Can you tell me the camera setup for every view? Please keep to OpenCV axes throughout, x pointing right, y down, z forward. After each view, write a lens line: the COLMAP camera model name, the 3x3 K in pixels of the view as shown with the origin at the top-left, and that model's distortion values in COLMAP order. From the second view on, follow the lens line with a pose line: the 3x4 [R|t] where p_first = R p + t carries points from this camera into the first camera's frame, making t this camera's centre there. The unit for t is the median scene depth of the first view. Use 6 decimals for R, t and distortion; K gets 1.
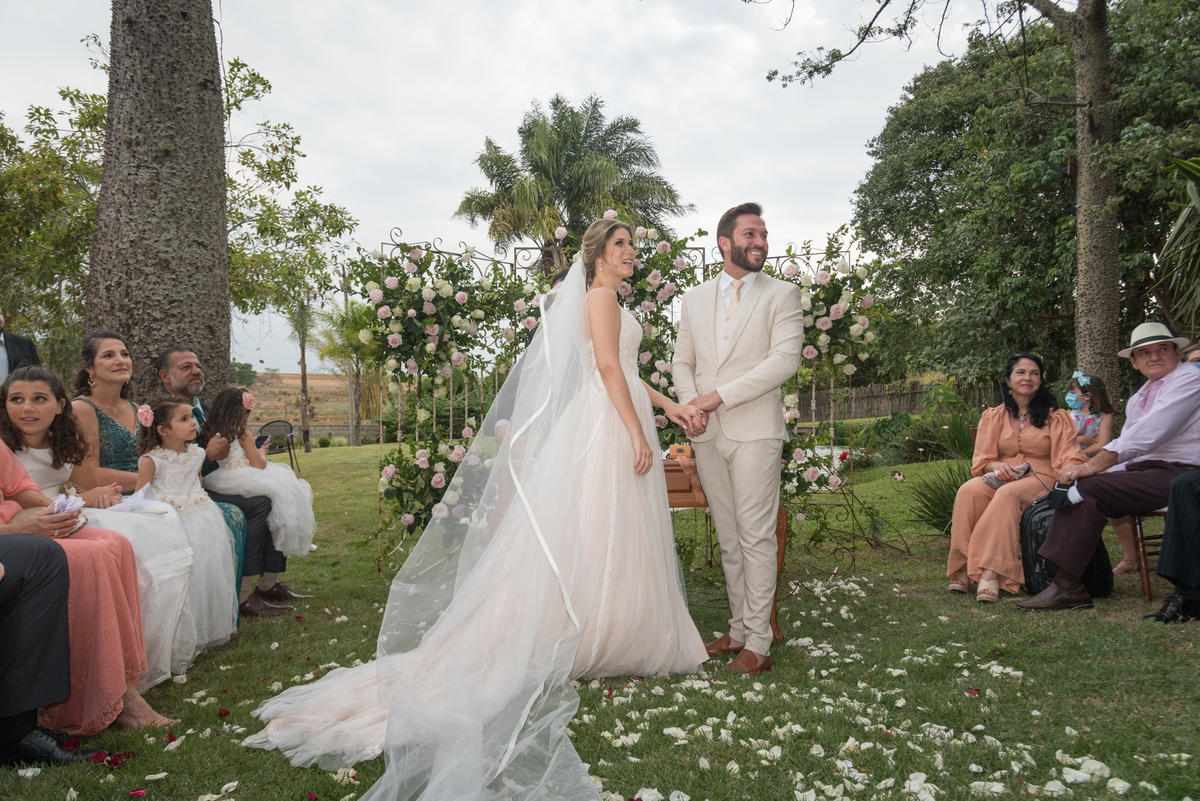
lens RADIAL K [[783.9, 0, 598.8], [0, 783.9, 404.2], [0, 0, 1]] dist [0.003492, -0.001763]
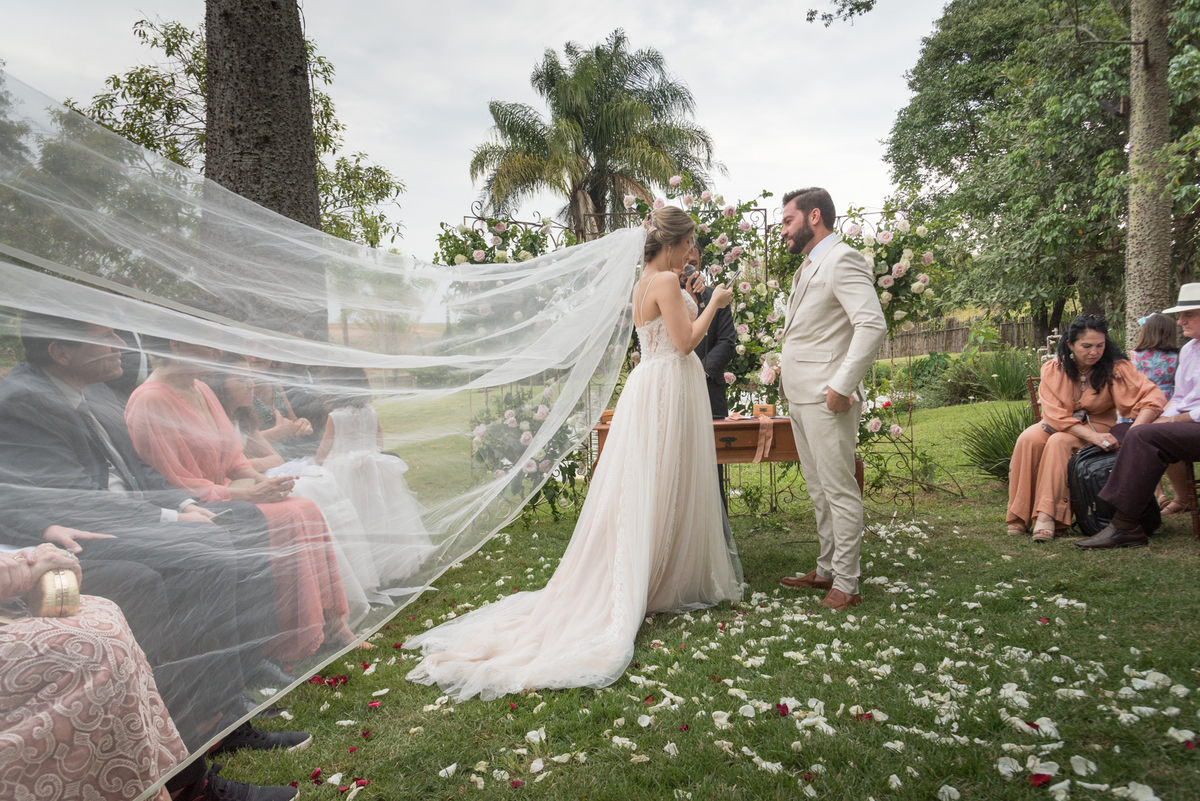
lens RADIAL K [[787.7, 0, 600.0], [0, 787.7, 400.5], [0, 0, 1]] dist [-0.000405, 0.001242]
pose [[0.999139, -0.021212, -0.035651, -0.068508], [0.023457, 0.997689, 0.063773, -0.023597], [0.034216, -0.064555, 0.997327, -0.082543]]
